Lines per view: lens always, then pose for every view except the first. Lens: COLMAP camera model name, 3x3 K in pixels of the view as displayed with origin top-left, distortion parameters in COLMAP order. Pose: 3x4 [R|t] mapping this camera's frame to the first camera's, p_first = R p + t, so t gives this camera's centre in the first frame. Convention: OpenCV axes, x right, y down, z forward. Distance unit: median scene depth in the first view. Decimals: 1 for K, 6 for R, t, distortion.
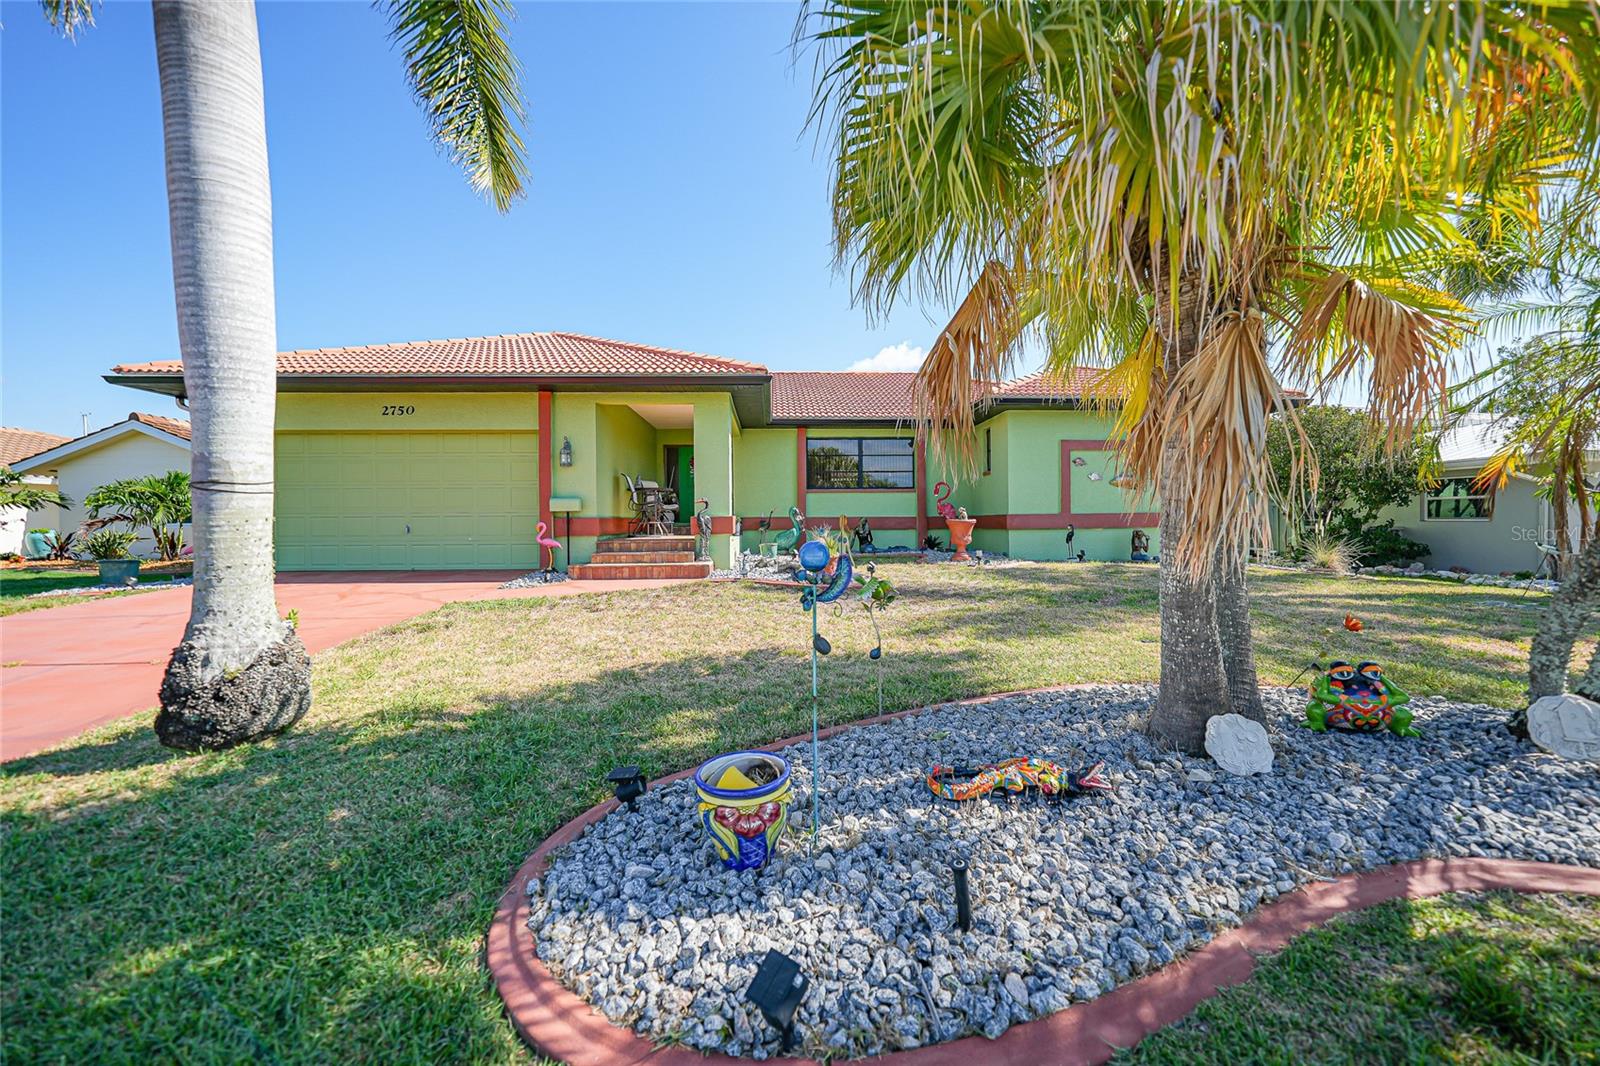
lens RADIAL K [[604.7, 0, 800.0], [0, 604.7, 533.0], [0, 0, 1]] dist [0.010054, 0.000003]
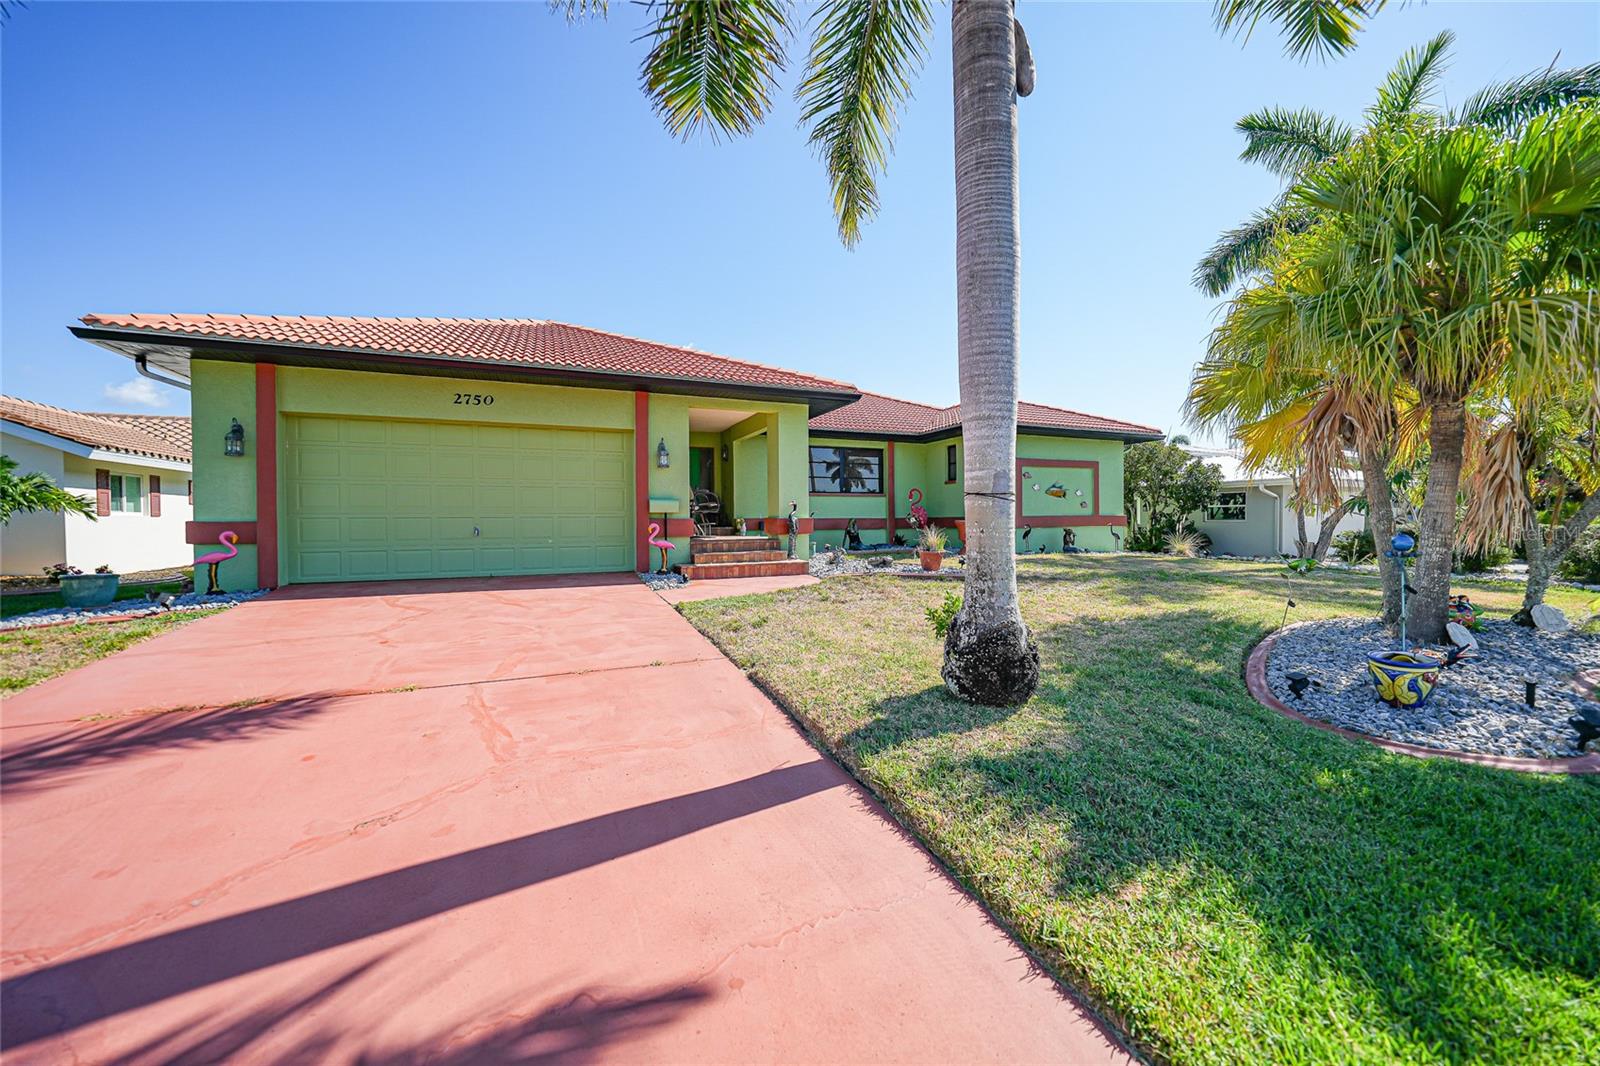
lens RADIAL K [[604.7, 0, 800.0], [0, 604.7, 533.0], [0, 0, 1]] dist [0.010054, 0.000003]
pose [[0.929697, -0.007418, 0.368251, -0.489014], [0.007253, 0.999972, 0.001832, -0.002113], [-0.368254, 0.000968, 0.929725, -0.011309]]
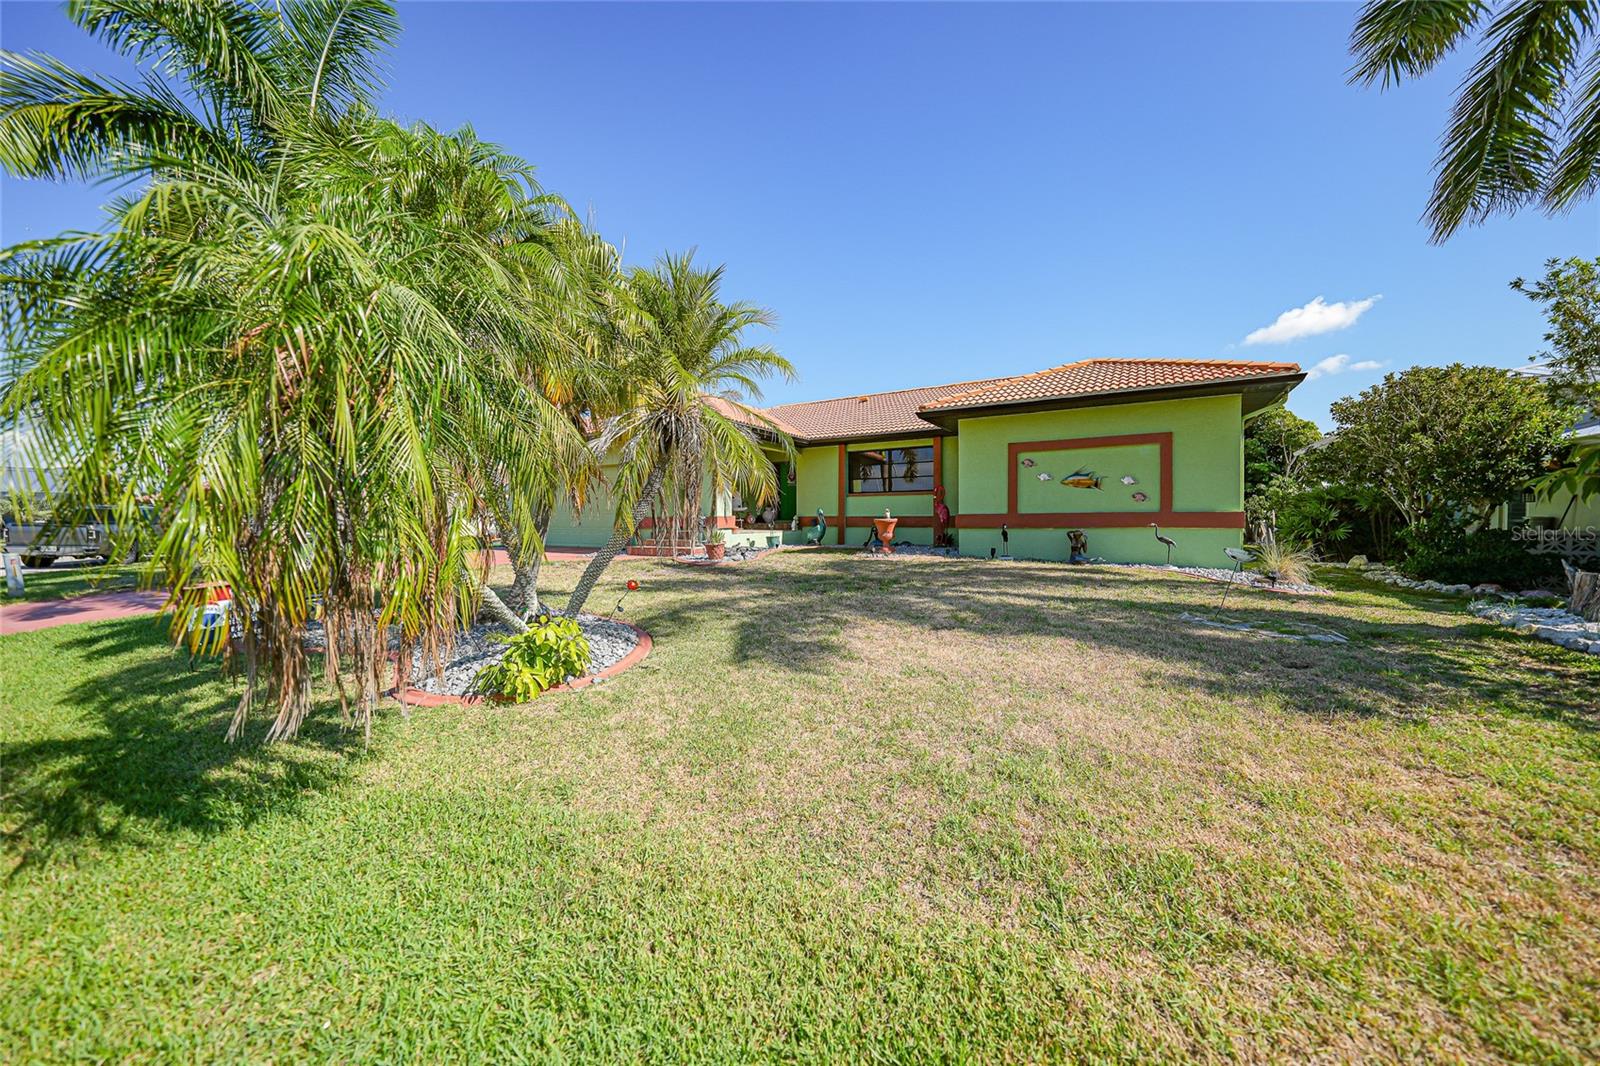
lens RADIAL K [[577.2, 0, 803.7], [0, 577.2, 529.2], [0, 0, 1]] dist [-0.021140, 0.004346]
pose [[0.840756, 0.013079, -0.541256, 0.722939], [-0.016328, 0.999866, -0.001201, 0.003859], [0.541168, 0.009848, 0.840857, -0.042905]]
